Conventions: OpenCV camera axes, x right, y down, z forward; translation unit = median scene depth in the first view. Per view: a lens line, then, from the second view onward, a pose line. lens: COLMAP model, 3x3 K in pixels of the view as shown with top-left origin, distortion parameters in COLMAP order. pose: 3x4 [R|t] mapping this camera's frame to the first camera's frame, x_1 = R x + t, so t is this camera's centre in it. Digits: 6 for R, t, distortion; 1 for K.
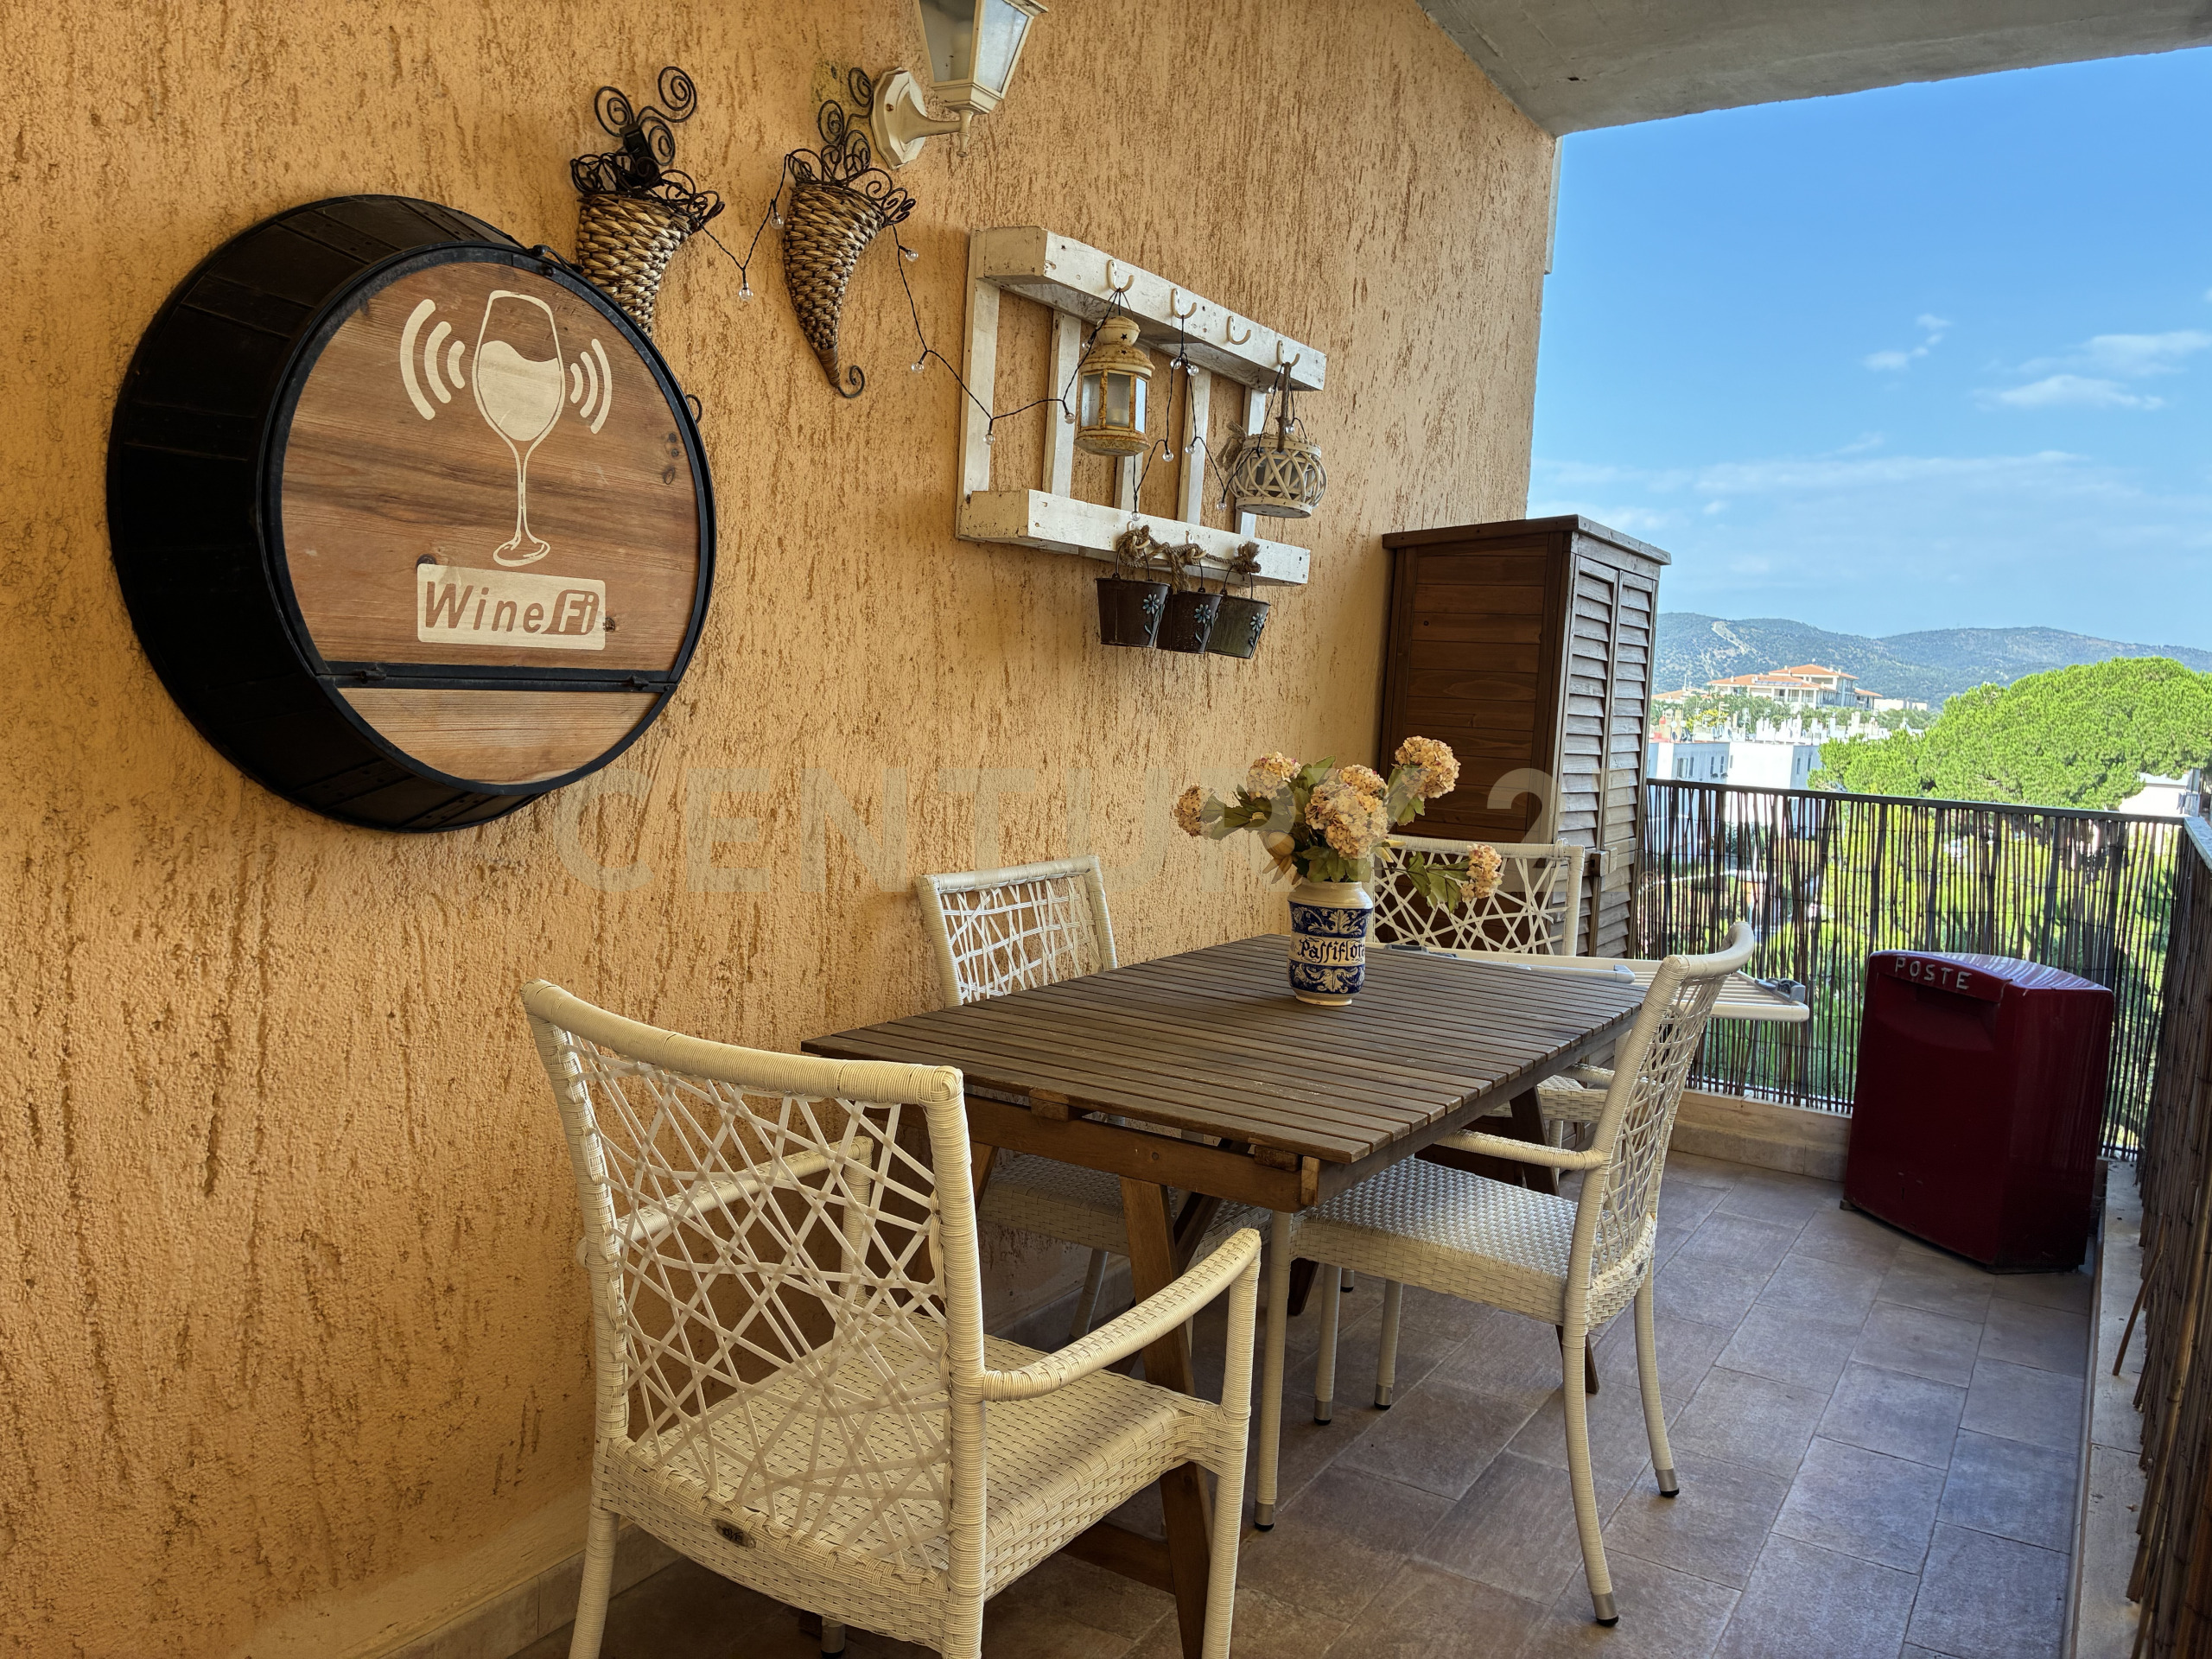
lens RADIAL K [[1672.8, 0, 1106.0], [0, 1672.8, 829.5], [0, 0, 1]] dist [0.006586, 0.002482]
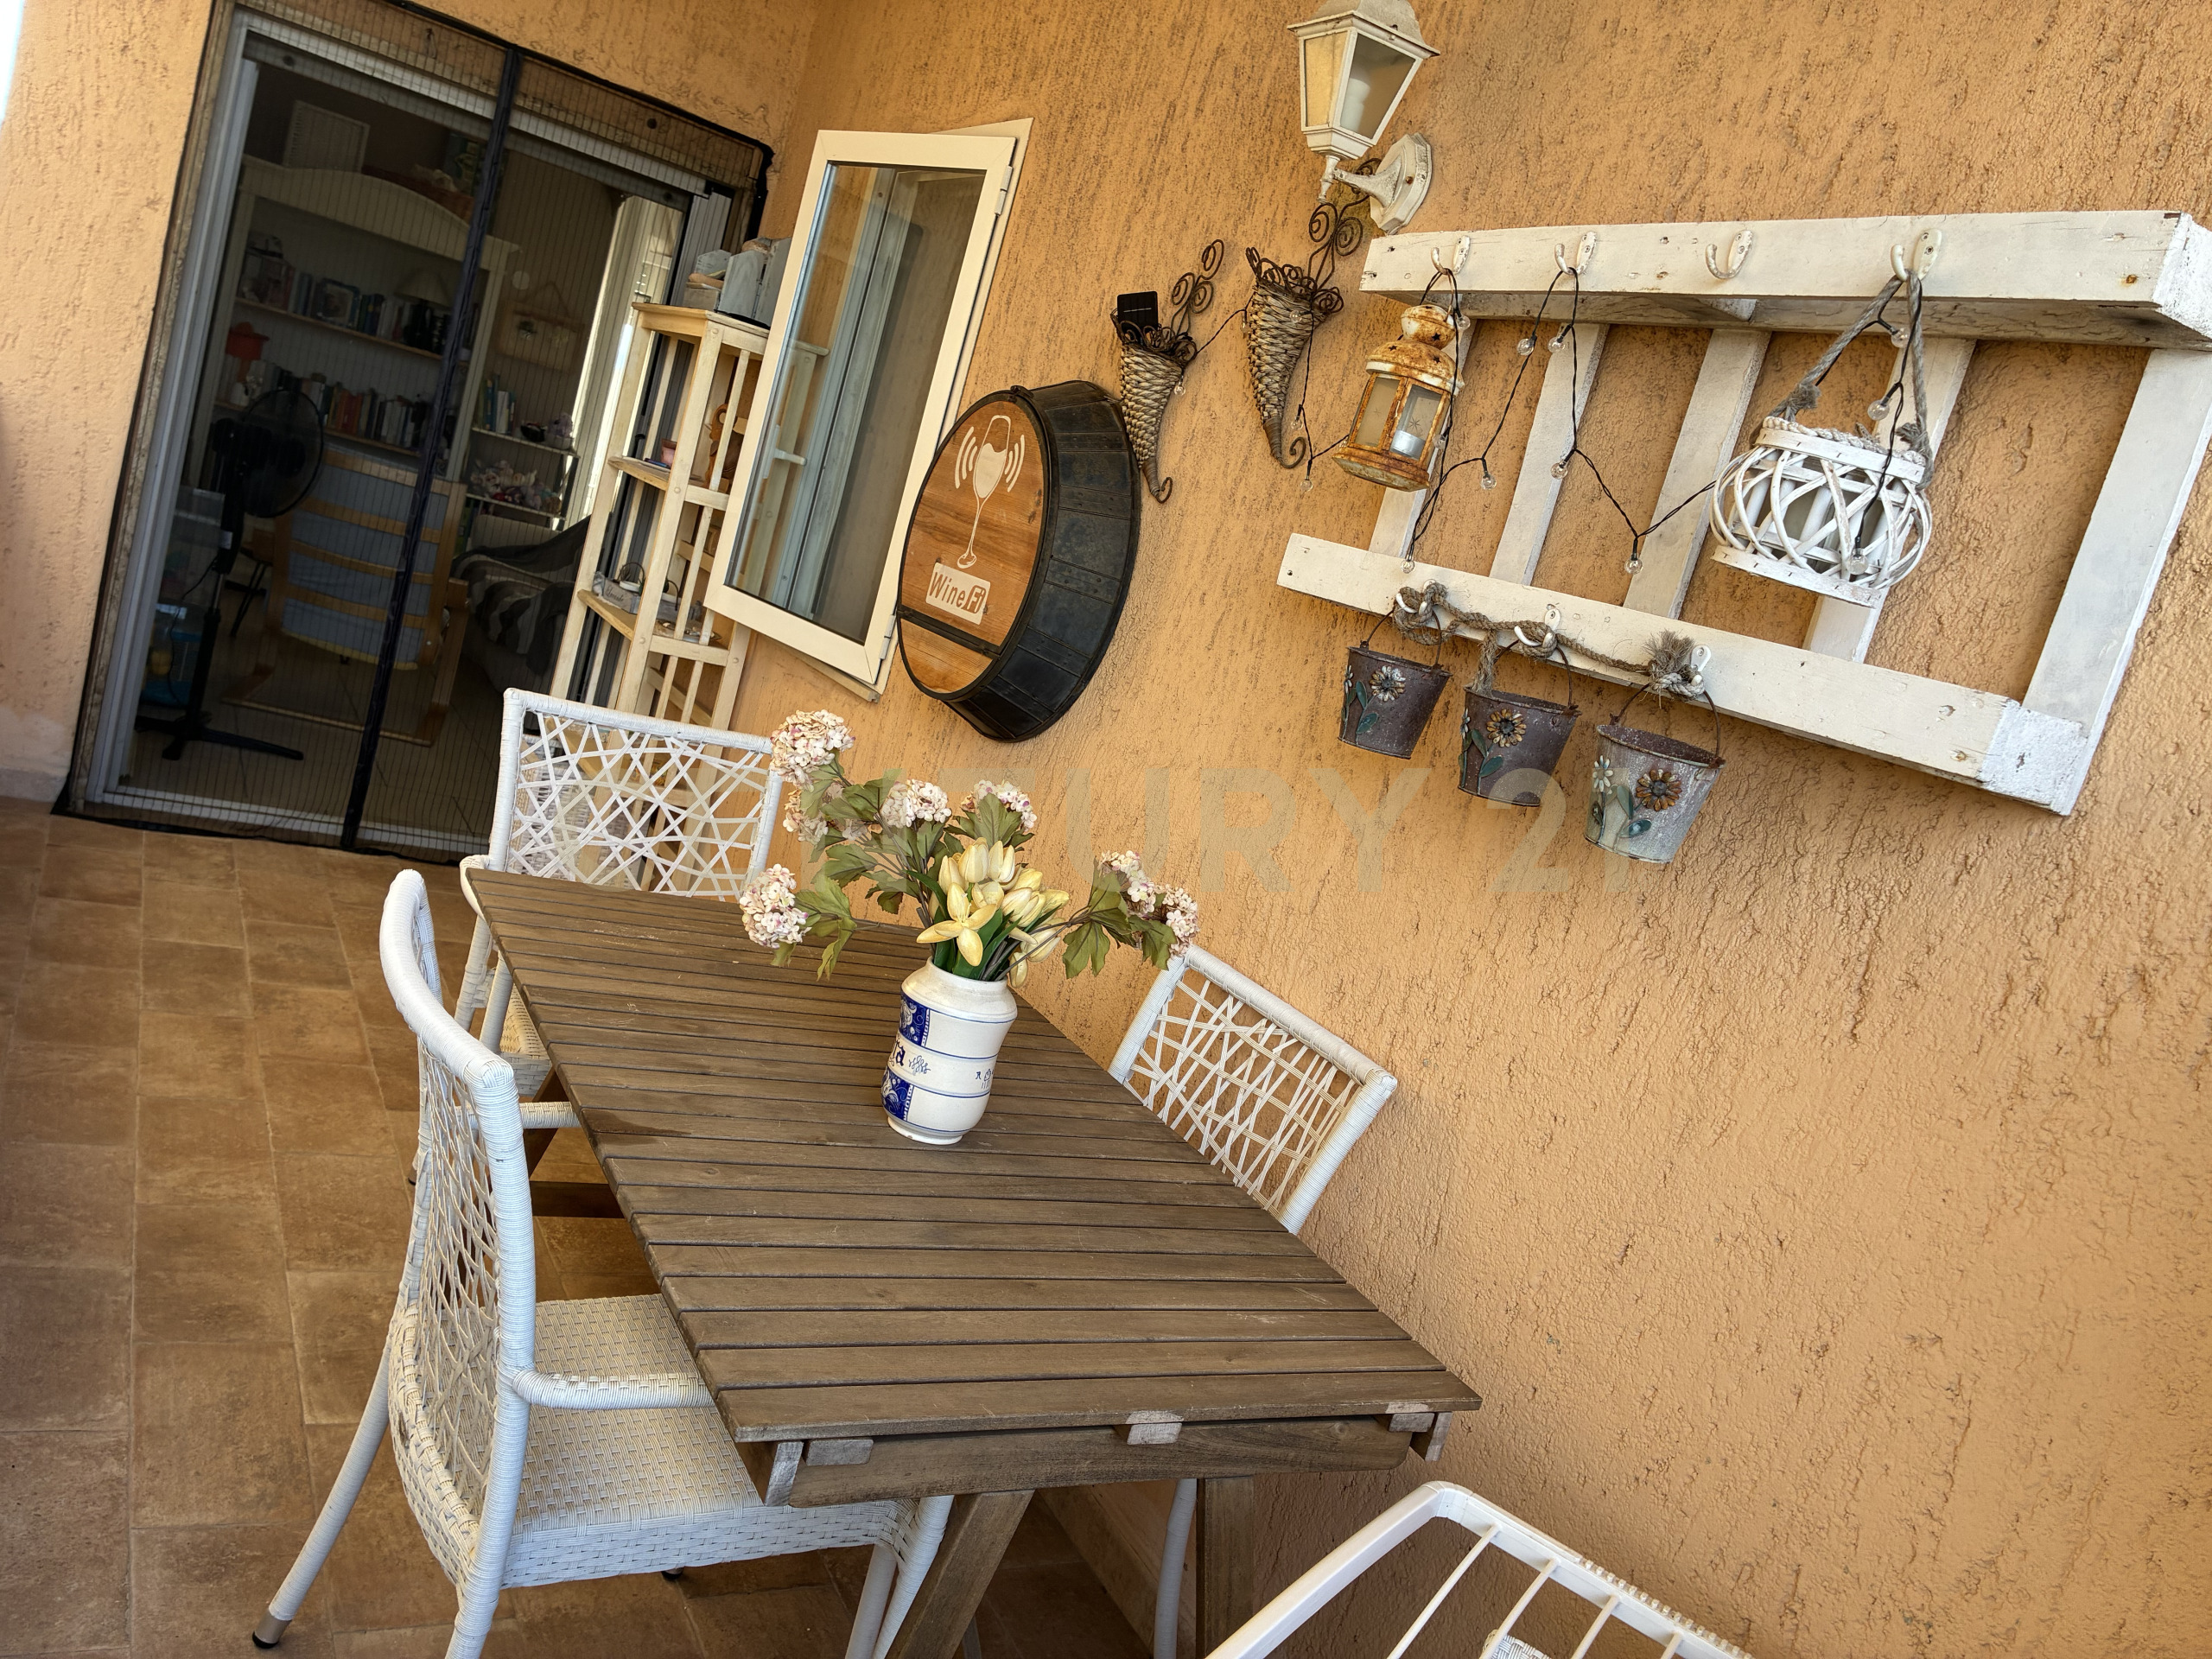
lens RADIAL K [[1672.8, 0, 1106.0], [0, 1672.8, 829.5], [0, 0, 1]] dist [0.006586, 0.002482]
pose [[-0.451807, -0.029696, -0.891621, 0.610192], [-0.371621, 0.914869, 0.157839, -0.130802], [0.811029, 0.402658, -0.424380, 1.076602]]
